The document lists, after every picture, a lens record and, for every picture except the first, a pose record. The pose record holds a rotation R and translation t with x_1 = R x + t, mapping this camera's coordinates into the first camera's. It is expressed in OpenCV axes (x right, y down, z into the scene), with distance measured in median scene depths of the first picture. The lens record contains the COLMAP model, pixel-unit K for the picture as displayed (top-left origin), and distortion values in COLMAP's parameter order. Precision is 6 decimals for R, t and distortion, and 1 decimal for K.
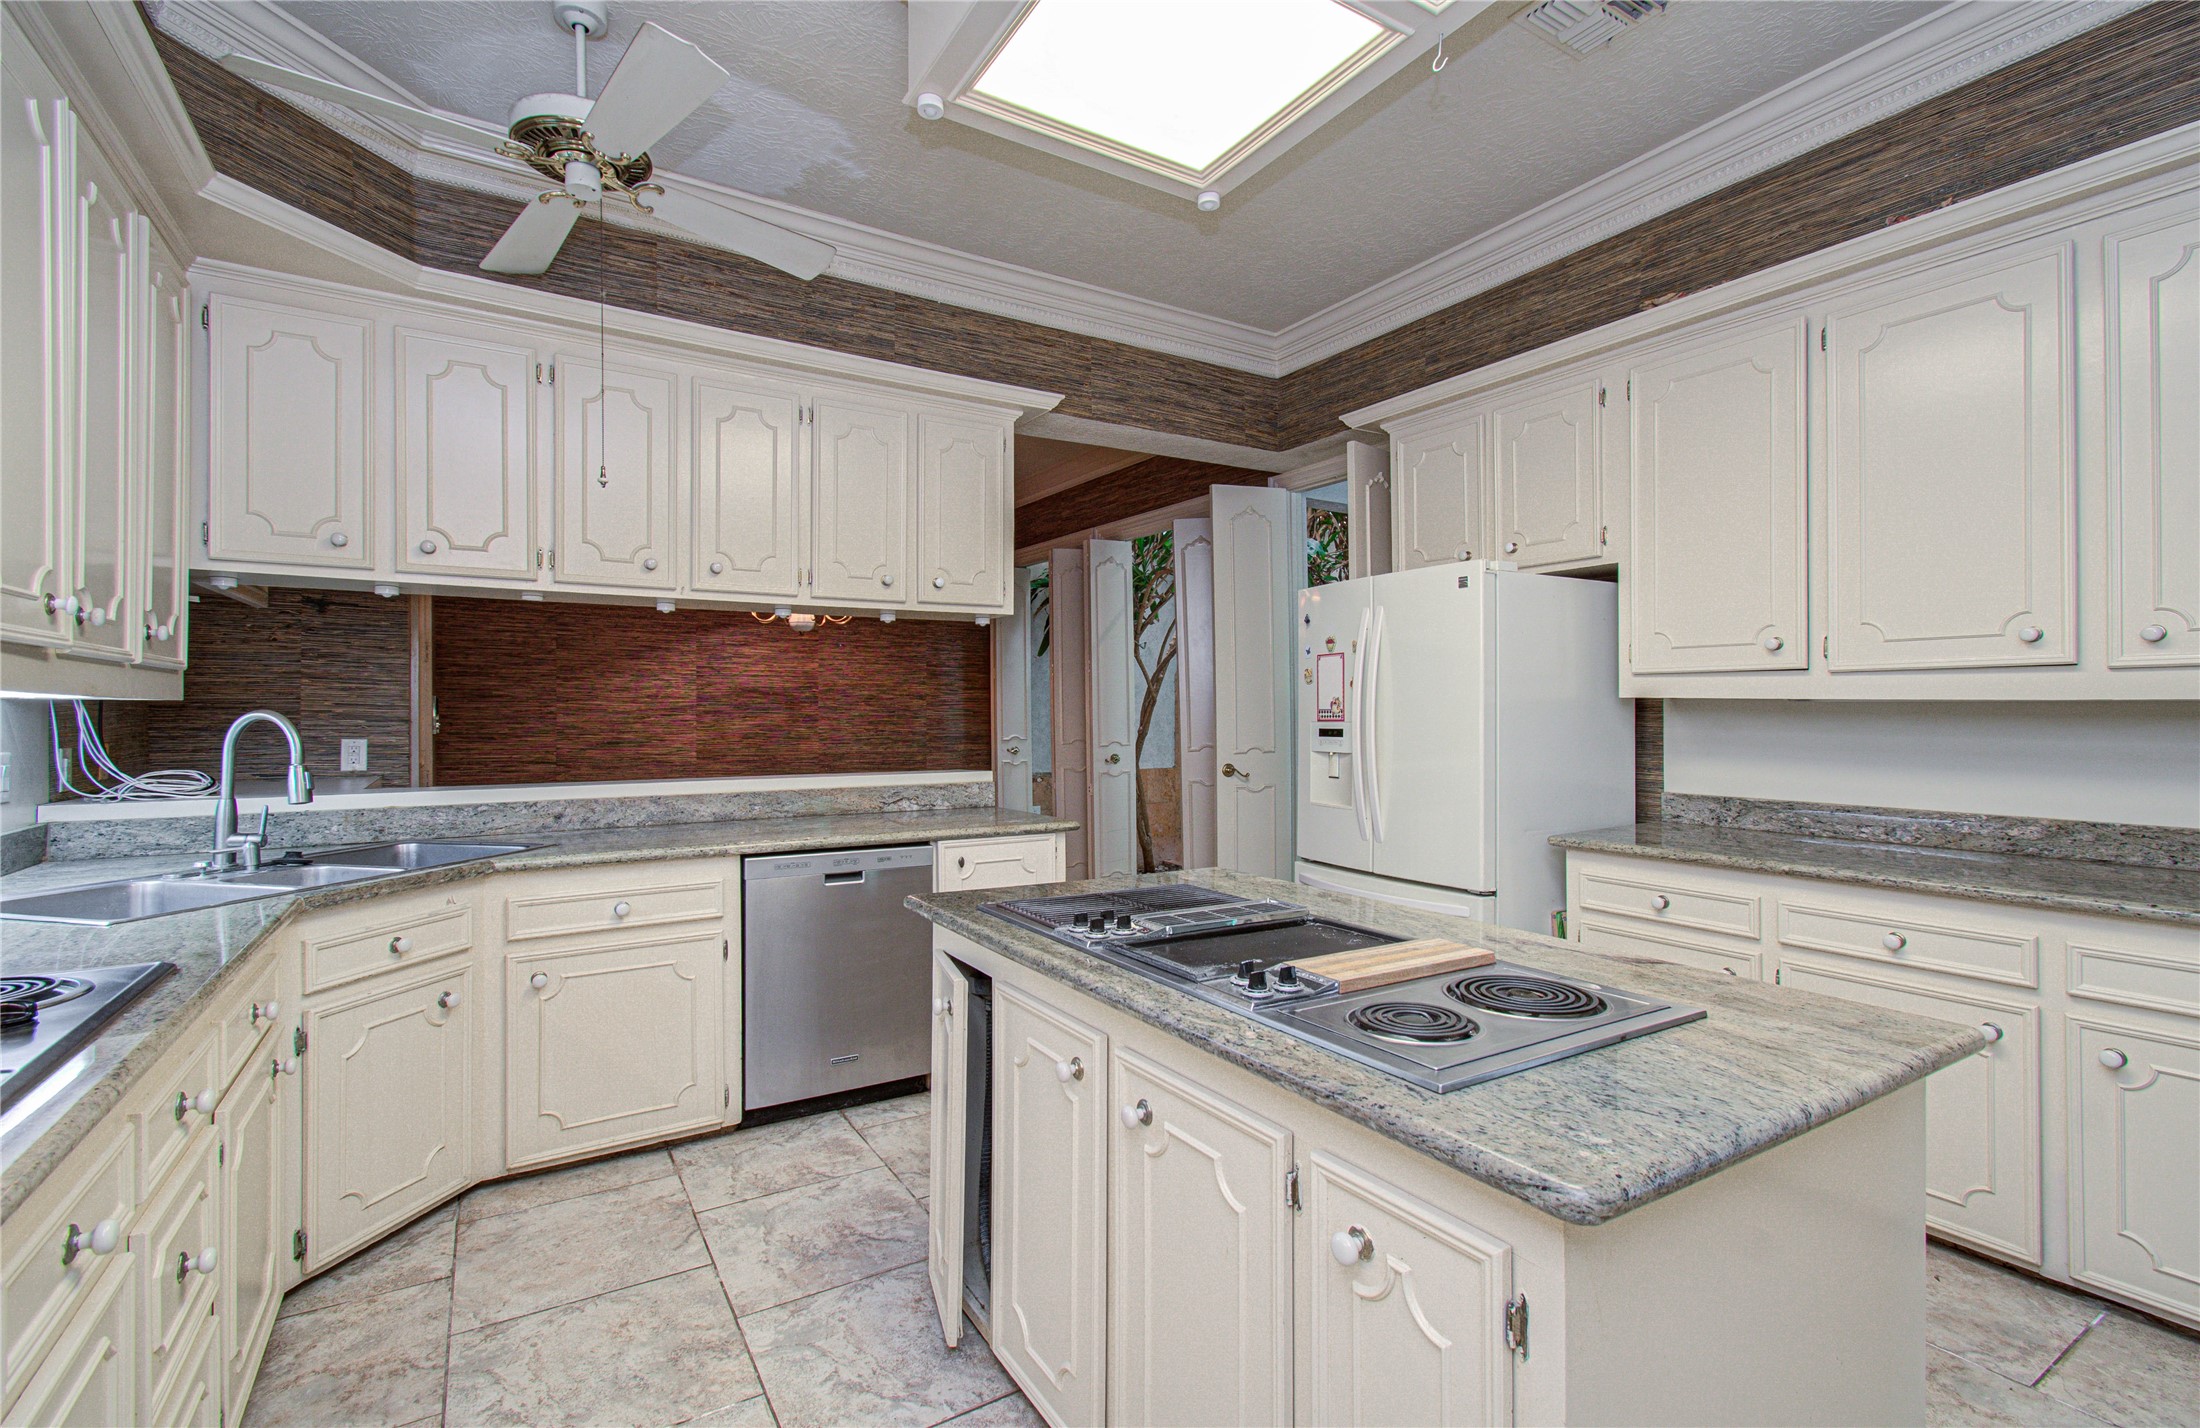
lens RADIAL K [[953.1, 0, 1098.1], [0, 953.1, 704.6], [0, 0, 1]] dist [0.019626, -0.005510]
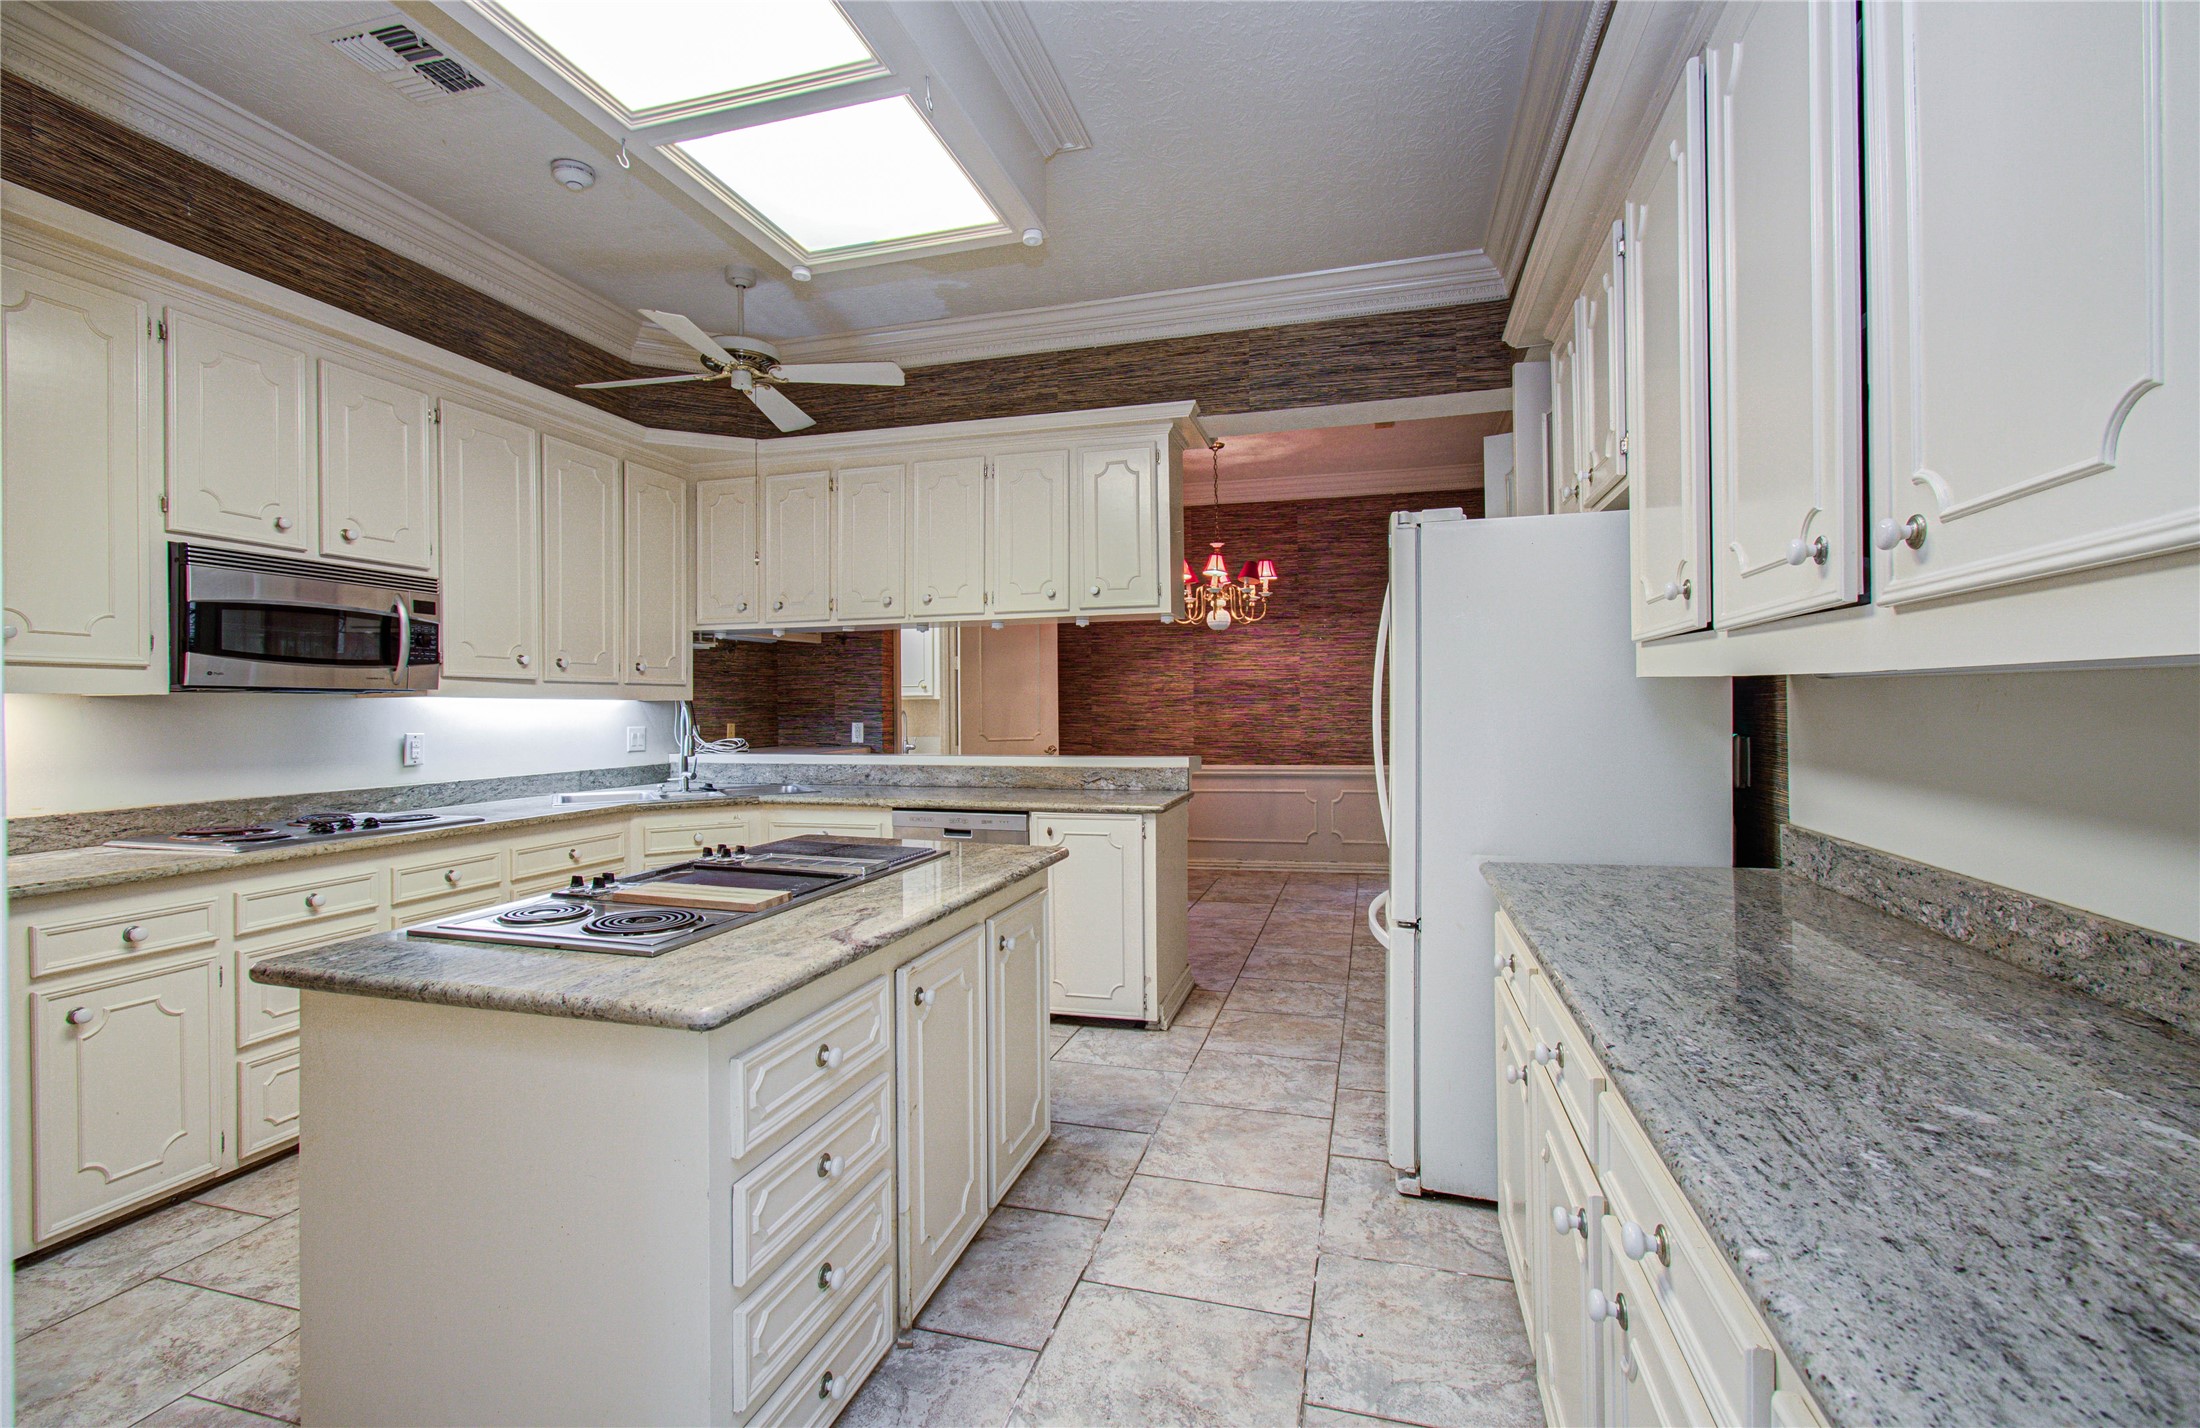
lens RADIAL K [[981.2, 0, 1102.1], [0, 981.2, 707.8], [0, 0, 1]] dist [-0.028774, 0.000002]
pose [[0.688665, -0.001810, -0.725077, 0.666606], [0.012685, 0.999874, 0.009551, 0.001377], [0.724968, -0.015775, 0.688602, 0.183719]]
